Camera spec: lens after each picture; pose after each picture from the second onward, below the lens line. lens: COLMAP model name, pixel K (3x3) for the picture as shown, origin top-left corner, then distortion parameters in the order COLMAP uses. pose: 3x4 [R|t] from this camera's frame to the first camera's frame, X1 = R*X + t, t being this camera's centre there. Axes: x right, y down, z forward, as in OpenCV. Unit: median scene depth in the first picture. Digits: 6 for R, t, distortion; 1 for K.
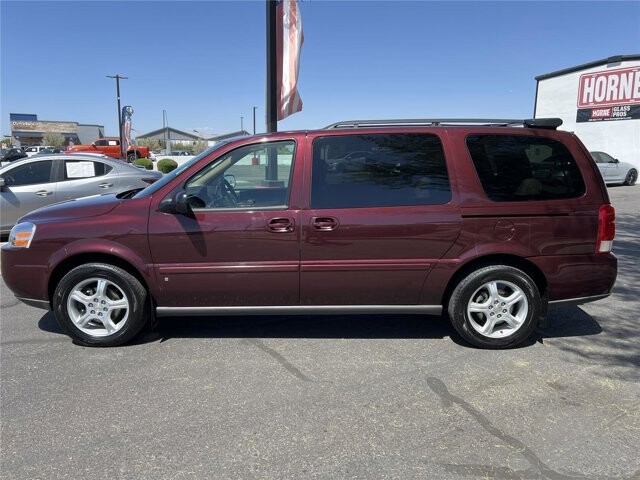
lens RADIAL K [[492.7, 0, 320.9], [0, 492.7, 237.5], [0, 0, 1]] dist [0.077792, -0.088875]
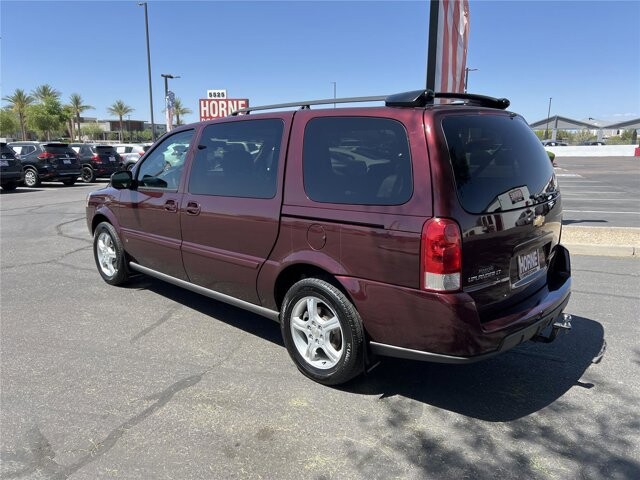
lens RADIAL K [[492.7, 0, 320.9], [0, 492.7, 237.5], [0, 0, 1]] dist [0.077792, -0.088875]
pose [[0.706551, 0.131773, -0.695286, 0.195500], [-0.119831, 0.990600, 0.065969, -0.014405], [0.697443, 0.036706, 0.715700, 0.089796]]
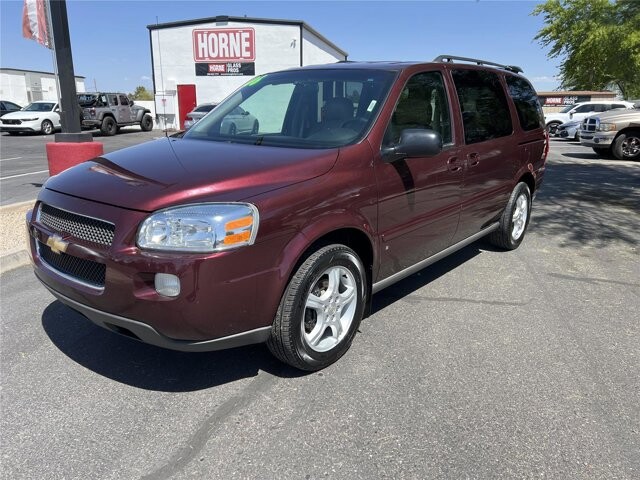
lens RADIAL K [[492.7, 0, 320.9], [0, 492.7, 237.5], [0, 0, 1]] dist [0.077792, -0.088875]
pose [[0.630919, -0.197108, 0.750393, -0.202027], [0.132252, 0.980357, 0.146319, -0.012448], [-0.764493, 0.006925, 0.644594, 0.120941]]
